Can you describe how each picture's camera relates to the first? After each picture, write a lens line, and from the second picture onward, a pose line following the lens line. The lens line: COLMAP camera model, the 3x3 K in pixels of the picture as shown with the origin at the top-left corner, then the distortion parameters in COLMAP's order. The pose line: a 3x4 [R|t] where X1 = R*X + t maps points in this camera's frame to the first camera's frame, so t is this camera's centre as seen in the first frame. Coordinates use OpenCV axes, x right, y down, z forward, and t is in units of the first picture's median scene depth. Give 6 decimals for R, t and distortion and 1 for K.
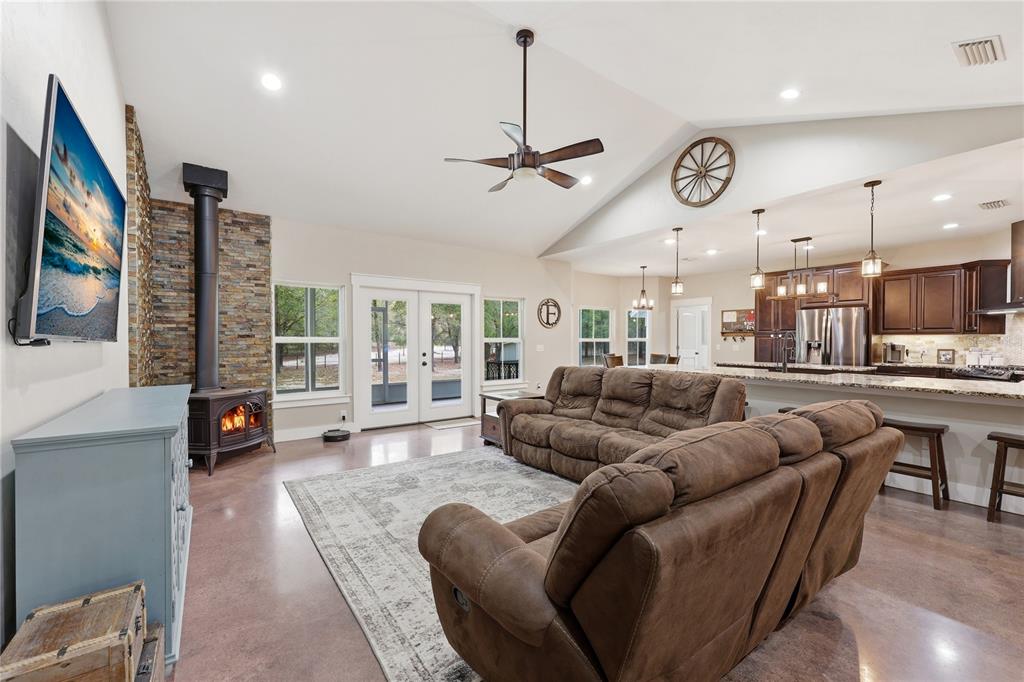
lens RADIAL K [[419.4, 0, 512.9], [0, 419.4, 345.6], [0, 0, 1]] dist [0.002934, -0.000035]
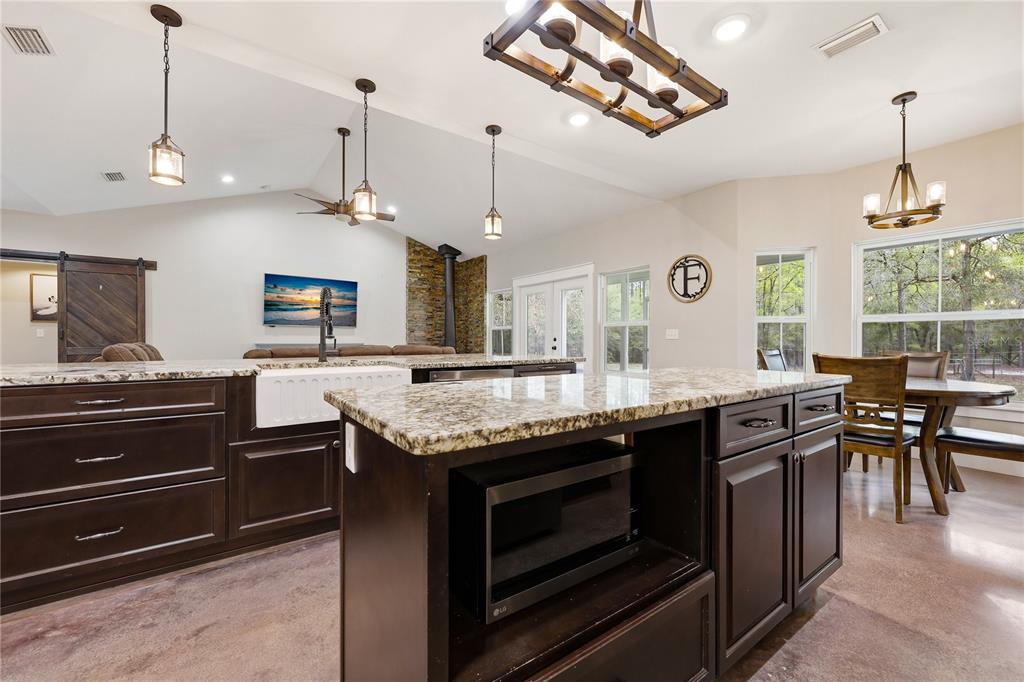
lens RADIAL K [[413.6, 0, 515.0], [0, 413.6, 335.7], [0, 0, 1]] dist [0.001597, 0.000194]
pose [[-0.004287, -0.007556, -0.999962, 0.980006], [-0.016140, 0.999842, -0.007485, 0.024807], [0.999861, 0.016107, -0.004408, 1.025106]]
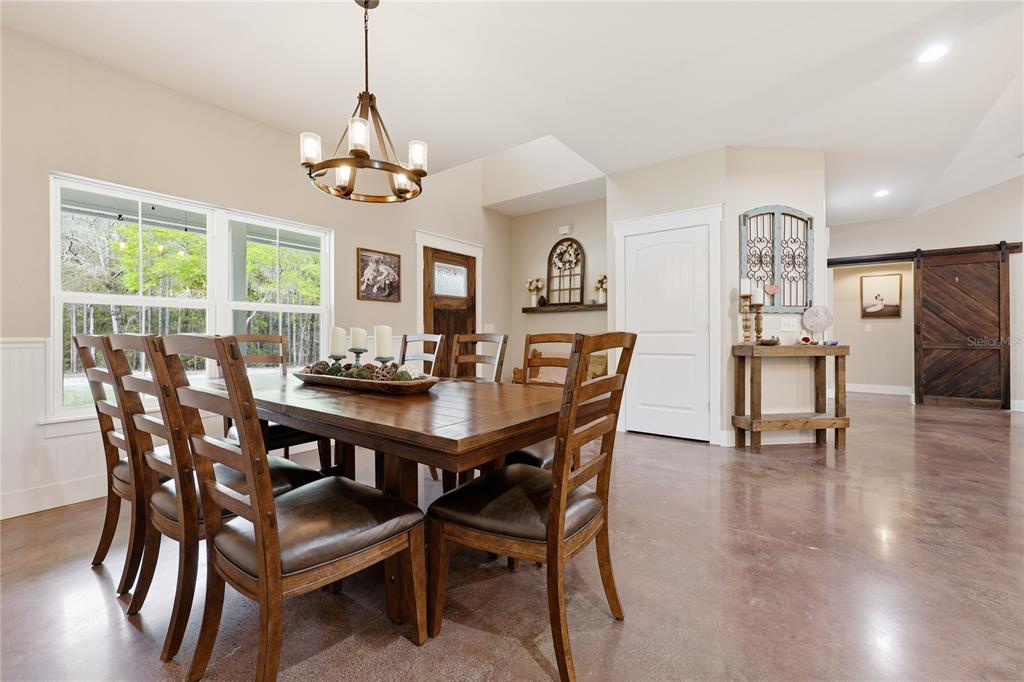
lens RADIAL K [[419.4, 0, 511.6], [0, 419.4, 337.5], [0, 0, 1]] dist [0.002934, -0.000035]
pose [[-0.955723, 0.001896, -0.294263, 1.272924], [-0.004253, 0.999786, 0.020257, 0.036181], [0.294238, 0.020612, -0.955510, 0.626680]]
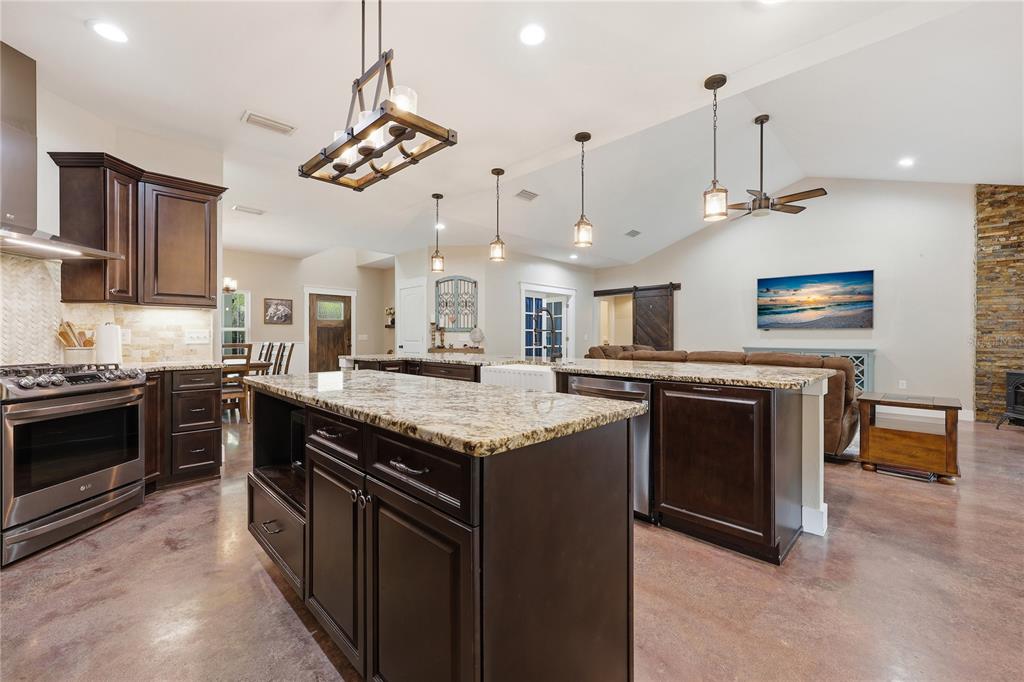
lens RADIAL K [[419.4, 0, 511.7], [0, 419.4, 337.7], [0, 0, 1]] dist [0.002934, -0.000035]
pose [[-0.987752, -0.003850, -0.155981, 0.685685], [-0.005936, 0.999899, 0.012910, 0.009069], [0.155916, 0.013678, -0.987676, 1.431306]]
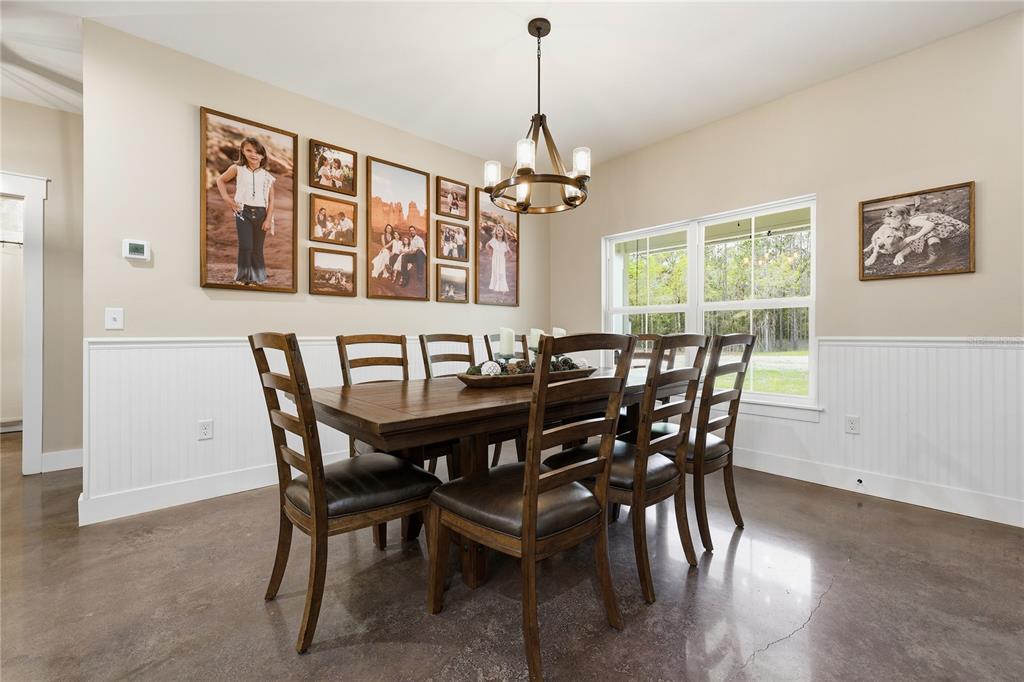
lens RADIAL K [[419.4, 0, 511.9], [0, 419.4, 334.2], [0, 0, 1]] dist [0.002934, -0.000035]
pose [[-0.113599, -0.000010, 0.993527, 0.874222], [0.015304, 0.999881, 0.001760, 0.040005], [-0.993409, 0.015405, -0.113585, 0.297049]]
